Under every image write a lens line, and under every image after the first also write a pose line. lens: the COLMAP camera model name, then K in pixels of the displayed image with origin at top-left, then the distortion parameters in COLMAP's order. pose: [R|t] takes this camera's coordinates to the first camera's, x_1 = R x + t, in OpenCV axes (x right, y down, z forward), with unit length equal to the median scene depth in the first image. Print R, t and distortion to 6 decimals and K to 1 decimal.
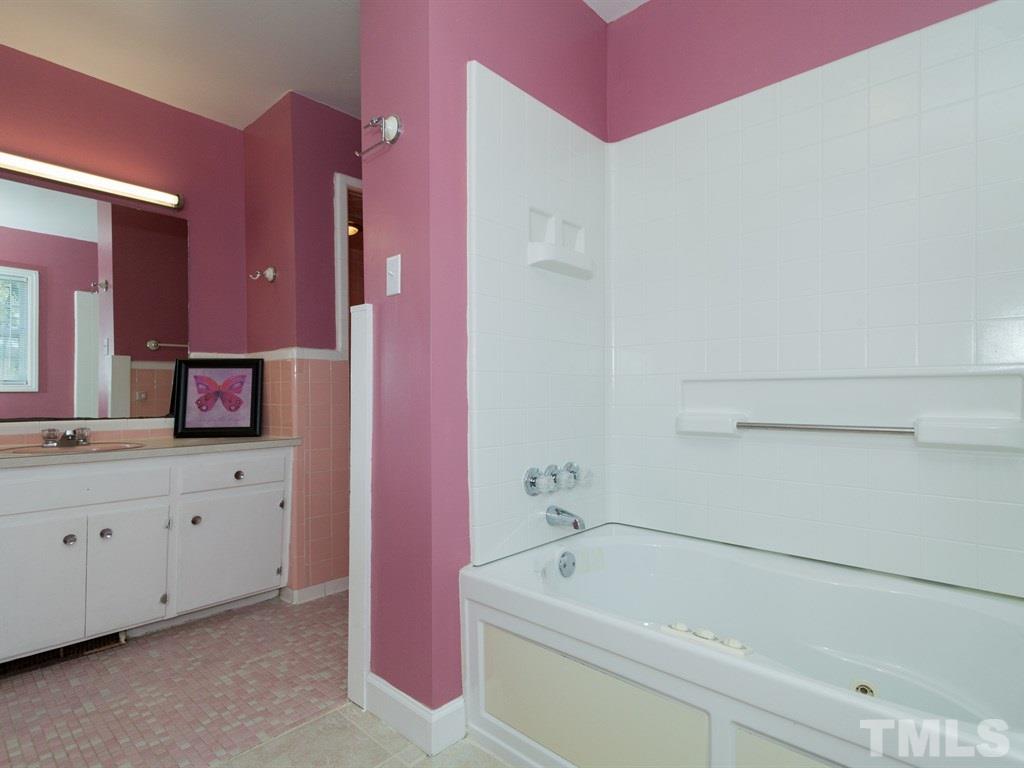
lens RADIAL K [[546.4, 0, 499.9], [0, 546.4, 395.7], [0, 0, 1]] dist [0.024242, -0.000280]
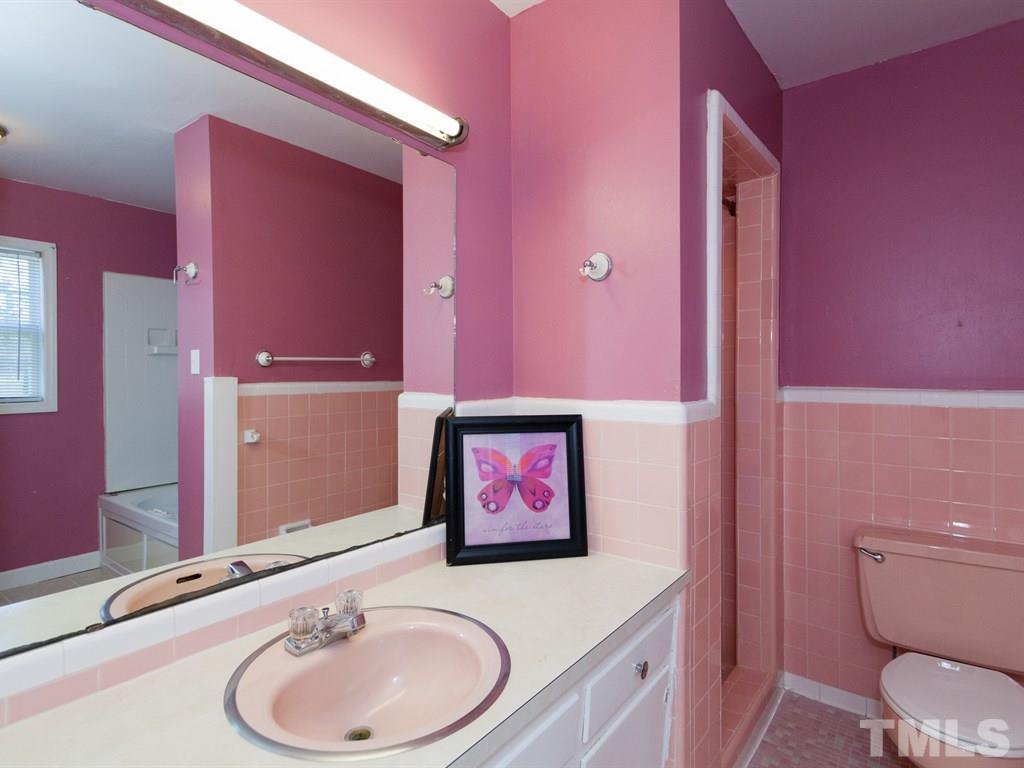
lens RADIAL K [[548.0, 0, 509.2], [0, 548.0, 386.3], [0, 0, 1]] dist [0.017719, -0.000149]
pose [[0.997321, 0.006419, 0.072873, -0.557879], [-0.007850, 0.999782, 0.019373, -0.109202], [-0.072733, -0.019893, 0.997153, 0.446615]]
